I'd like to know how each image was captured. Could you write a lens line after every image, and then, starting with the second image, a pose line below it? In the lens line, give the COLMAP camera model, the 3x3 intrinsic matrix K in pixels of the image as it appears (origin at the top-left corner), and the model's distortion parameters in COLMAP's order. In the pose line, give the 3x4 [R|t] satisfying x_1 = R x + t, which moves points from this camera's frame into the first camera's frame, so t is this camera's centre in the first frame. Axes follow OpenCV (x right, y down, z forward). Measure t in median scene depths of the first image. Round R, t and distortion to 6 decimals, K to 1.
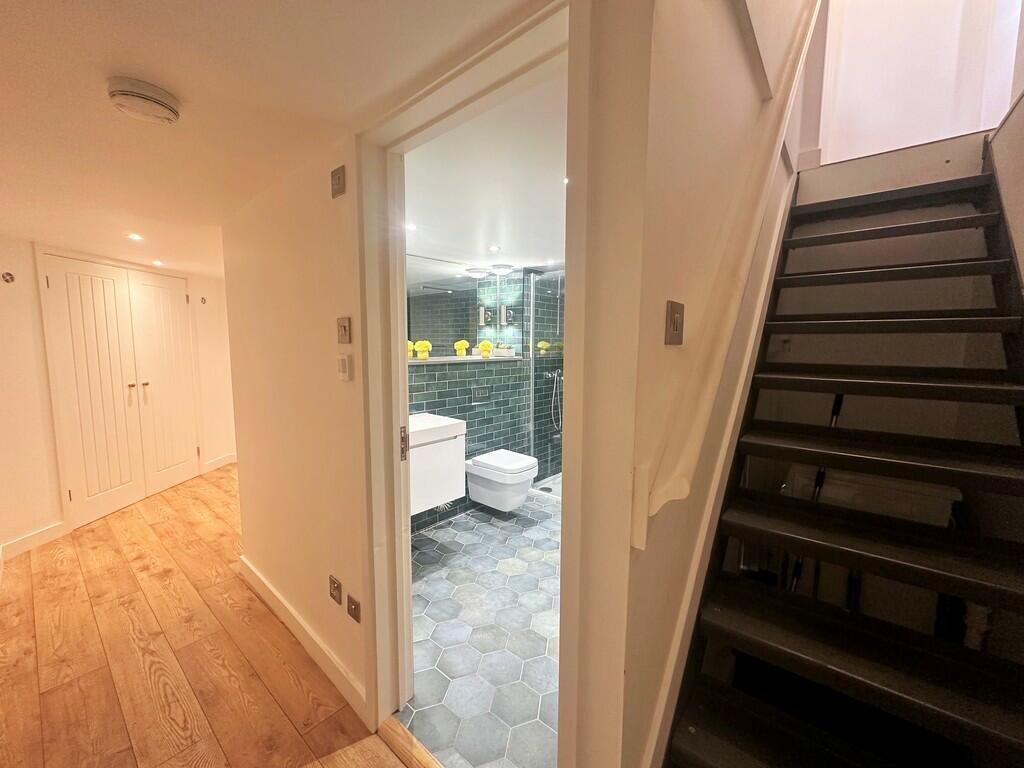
lens RADIAL K [[407.8, 0, 512.0], [0, 407.8, 384.0], [0, 0, 1]] dist [-0.000997, -0.000191]
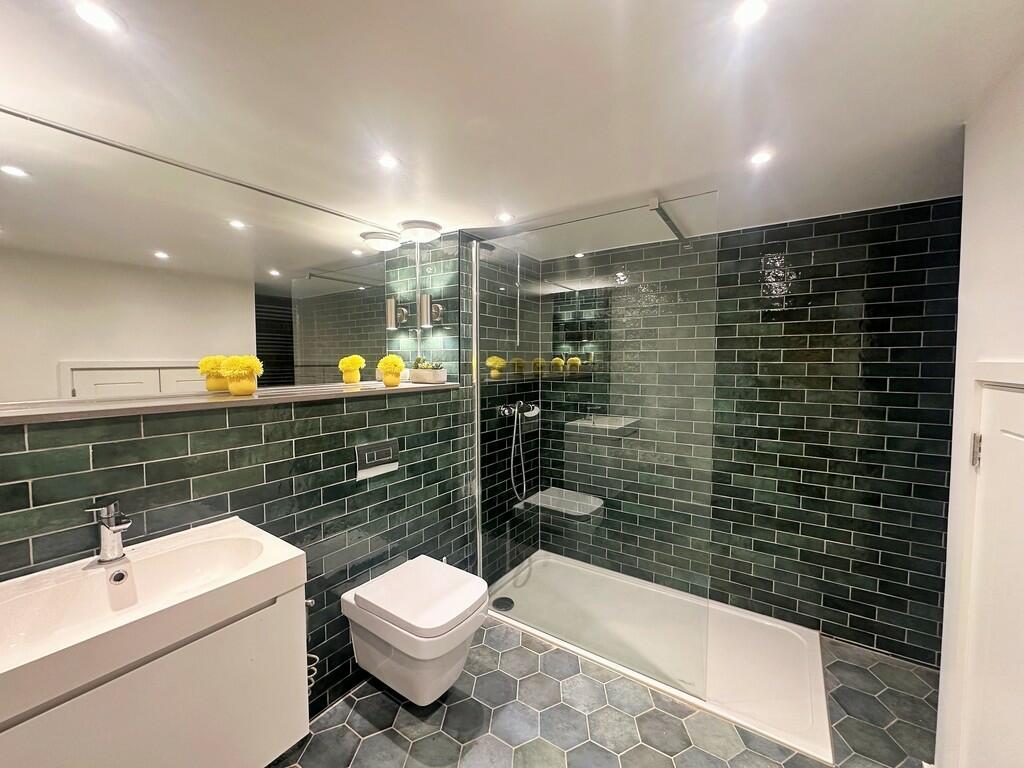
lens RADIAL K [[407.8, 0, 512.0], [0, 407.8, 384.0], [0, 0, 1]] dist [-0.000997, -0.000191]
pose [[0.993290, -0.014606, 0.114722, 0.032519], [0.019459, 0.998958, -0.041290, -0.038413], [-0.114000, 0.043245, 0.992539, 0.403472]]
